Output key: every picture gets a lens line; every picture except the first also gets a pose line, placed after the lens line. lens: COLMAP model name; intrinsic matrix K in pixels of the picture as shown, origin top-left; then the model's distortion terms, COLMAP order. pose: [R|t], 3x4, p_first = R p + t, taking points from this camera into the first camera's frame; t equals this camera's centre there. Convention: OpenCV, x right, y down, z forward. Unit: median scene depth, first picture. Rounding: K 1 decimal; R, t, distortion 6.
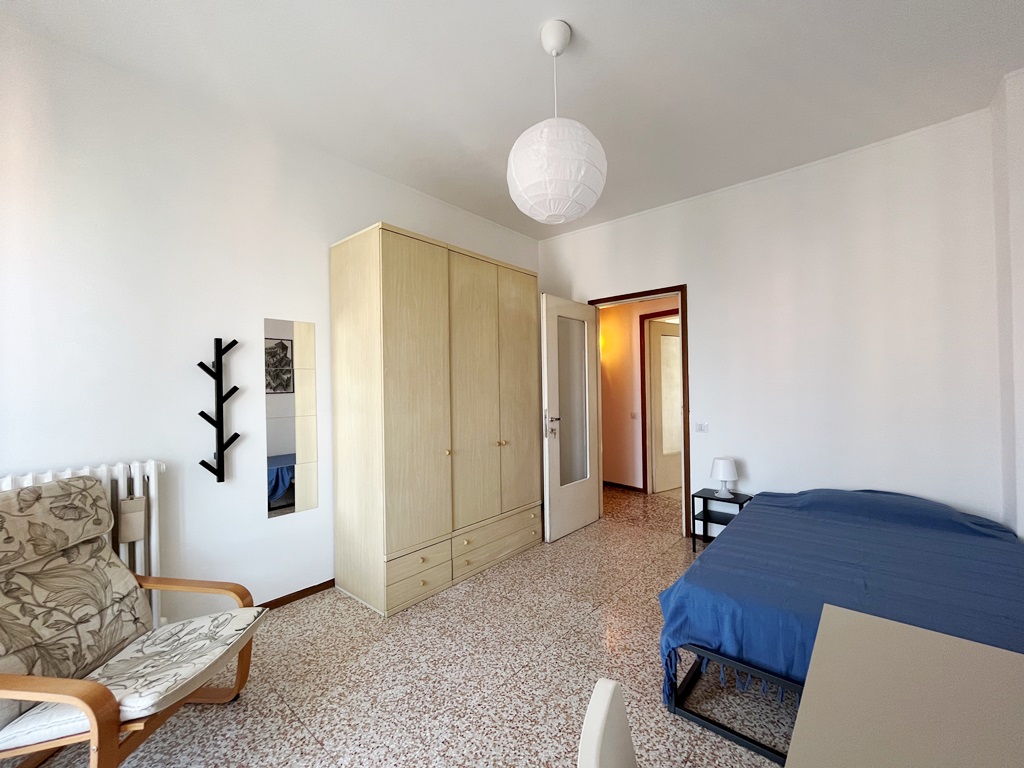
lens RADIAL K [[419.7, 0, 511.2], [0, 419.7, 386.2], [0, 0, 1]] dist [-0.002559, -0.000134]
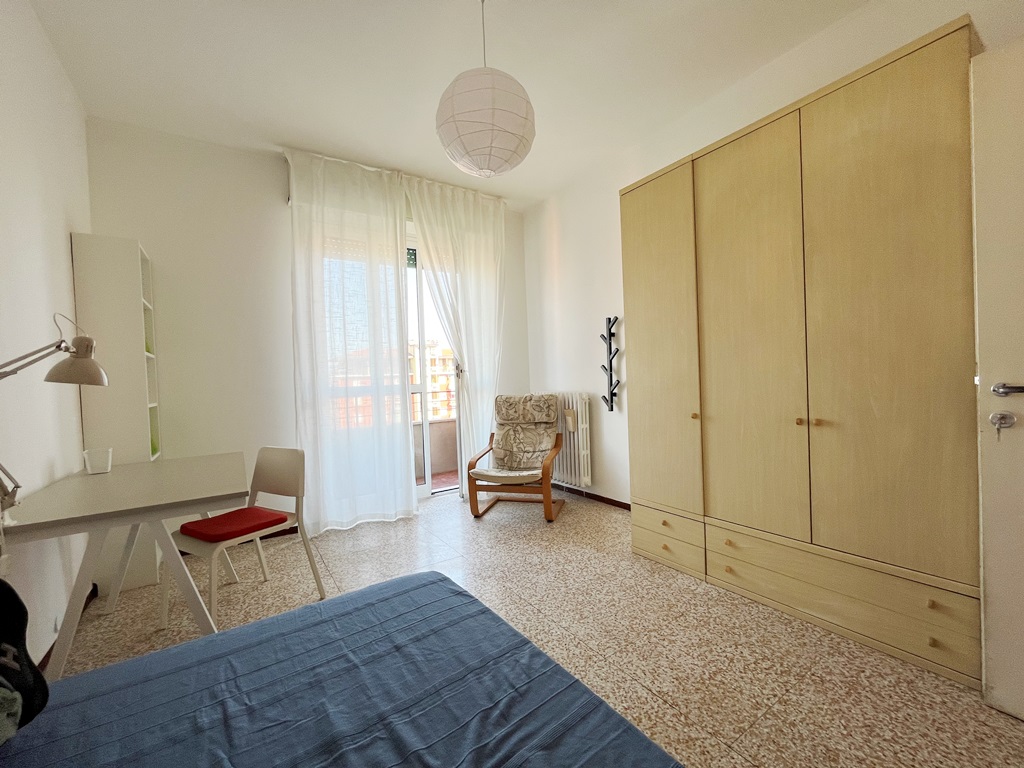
lens RADIAL K [[419.7, 0, 511.2], [0, 419.7, 386.2], [0, 0, 1]] dist [-0.002559, -0.000134]
pose [[-0.265126, 0.046213, -0.963106, 0.926482], [0.048512, 0.998225, 0.034543, 0.069374], [0.962993, -0.037564, -0.266897, 1.116366]]
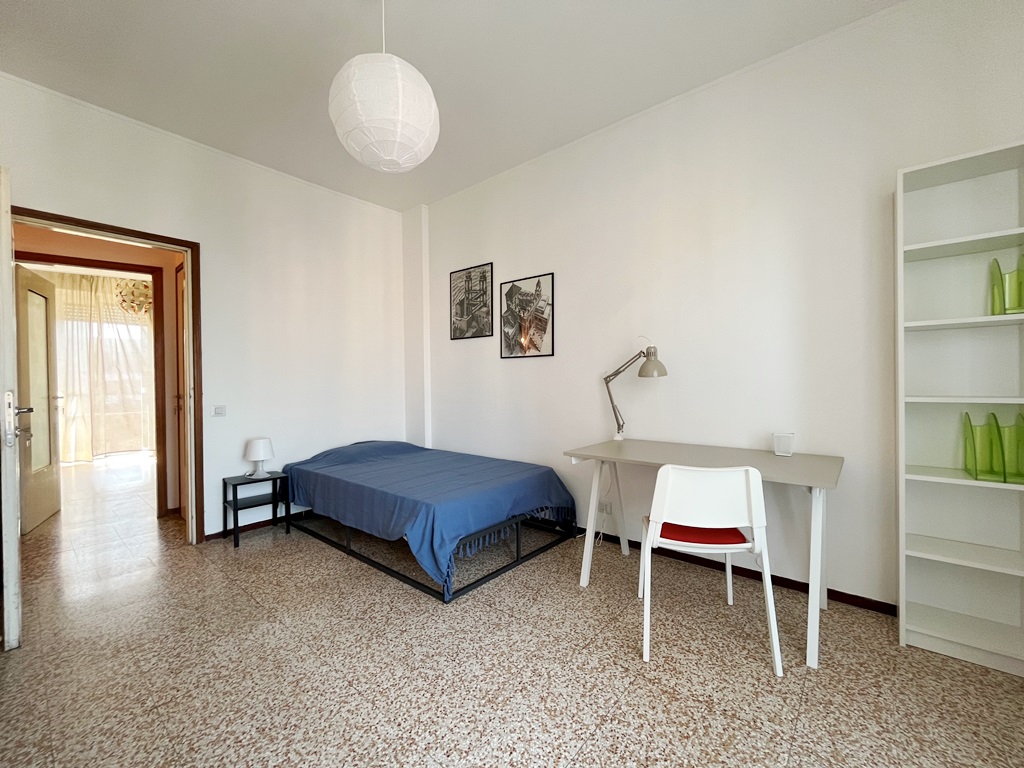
lens RADIAL K [[419.7, 0, 511.2], [0, 419.7, 386.2], [0, 0, 1]] dist [-0.002559, -0.000134]
pose [[-0.010424, 0.007187, 0.999920, -0.712446], [0.005744, 0.999958, -0.007127, 0.090479], [-0.999929, 0.005669, -0.010465, 0.629777]]
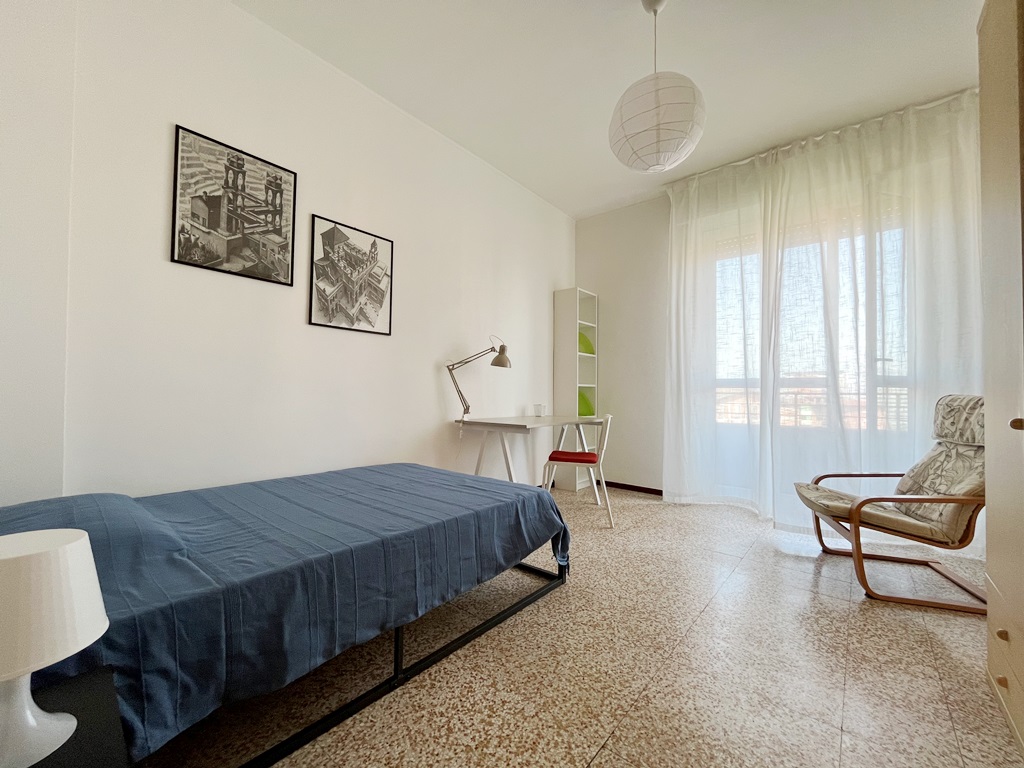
lens RADIAL K [[419.7, 0, 511.2], [0, 419.7, 386.2], [0, 0, 1]] dist [-0.002559, -0.000134]
pose [[-0.999822, 0.006603, -0.017679, 0.432749], [0.007000, 0.999722, -0.022527, 0.161413], [0.017525, -0.022647, -0.999590, 1.769125]]
